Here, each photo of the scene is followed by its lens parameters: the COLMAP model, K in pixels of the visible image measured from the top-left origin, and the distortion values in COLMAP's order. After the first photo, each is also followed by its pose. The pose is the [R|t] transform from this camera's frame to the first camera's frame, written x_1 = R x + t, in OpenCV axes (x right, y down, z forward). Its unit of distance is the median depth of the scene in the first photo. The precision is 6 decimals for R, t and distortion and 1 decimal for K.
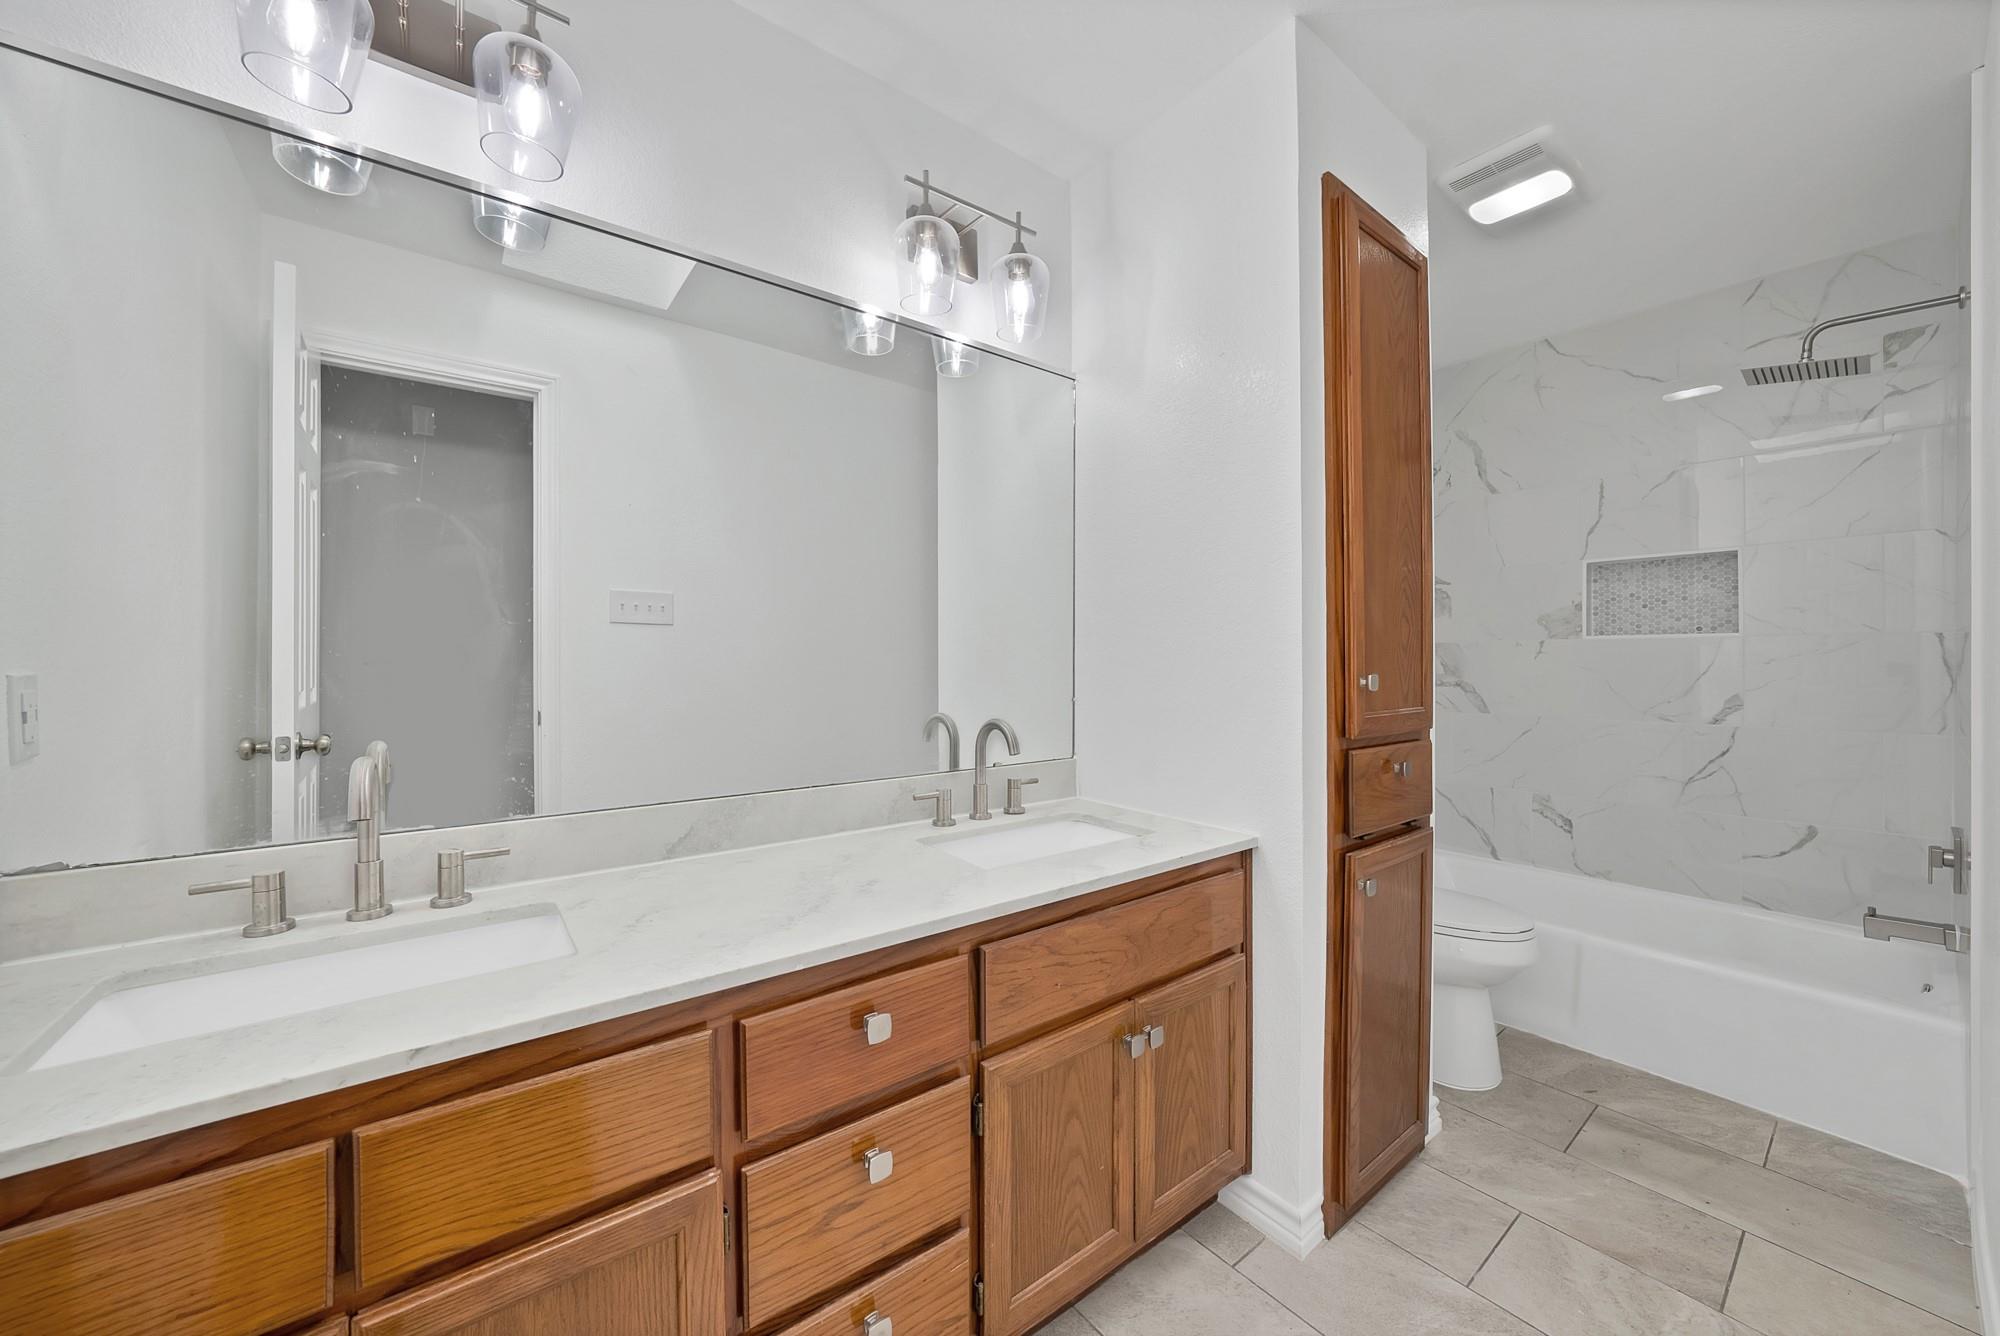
lens RADIAL K [[726.0, 0, 1015.3], [0, 726.0, 656.9], [0, 0, 1]] dist [-0.014088, 0.002030]
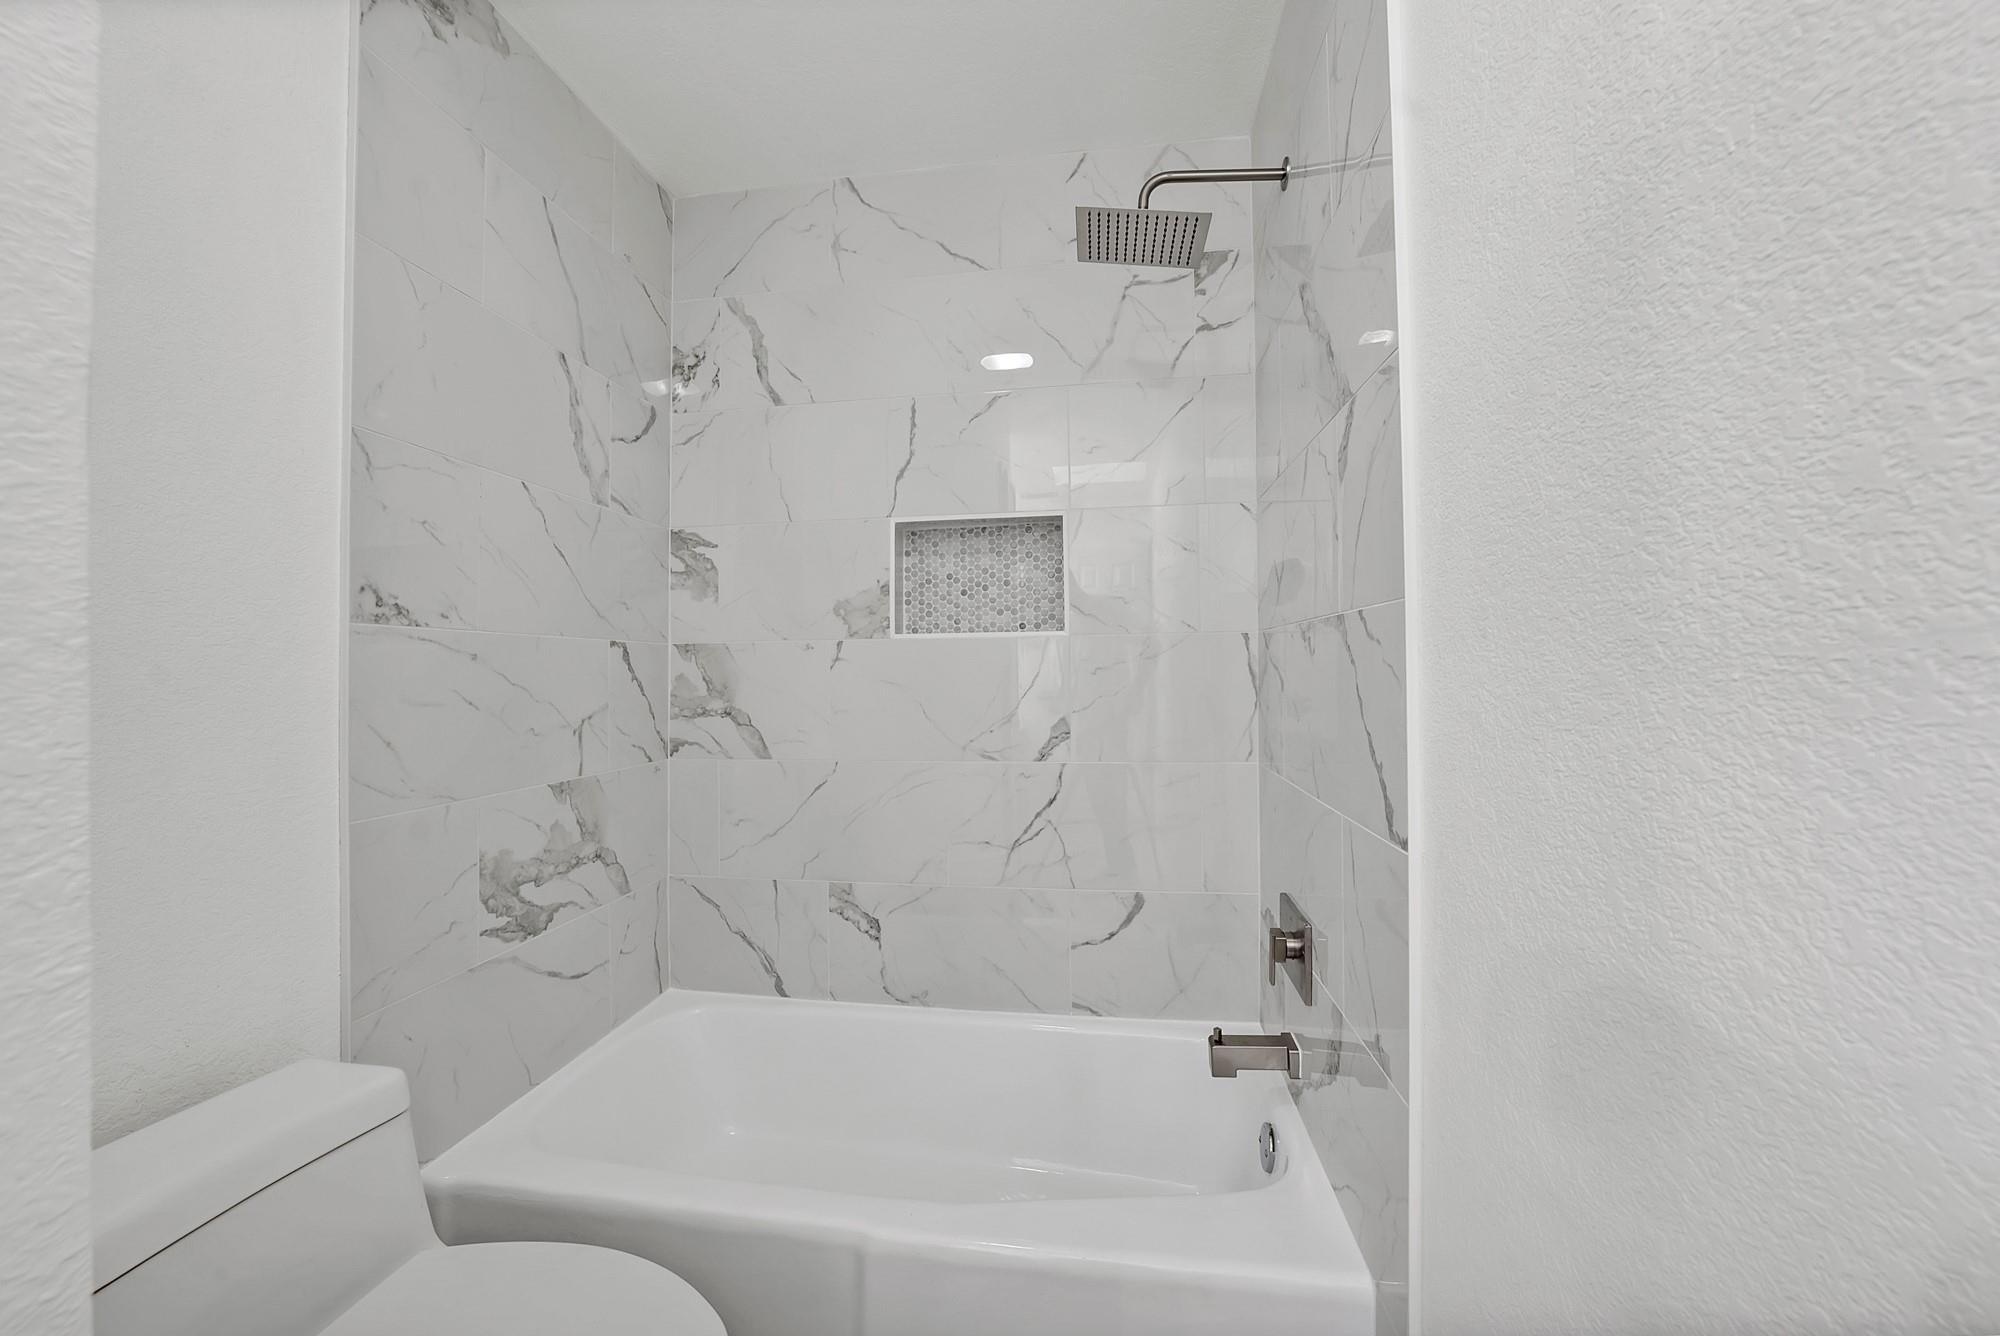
lens RADIAL K [[726.0, 0, 1002.8], [0, 726.0, 666.5], [0, 0, 1]] dist [-0.014088, 0.002030]
pose [[0.734851, -0.000450, 0.678229, 0.434231], [0.008419, 0.999929, -0.008459, 0.007135], [-0.678177, 0.011926, 0.734802, 0.467839]]
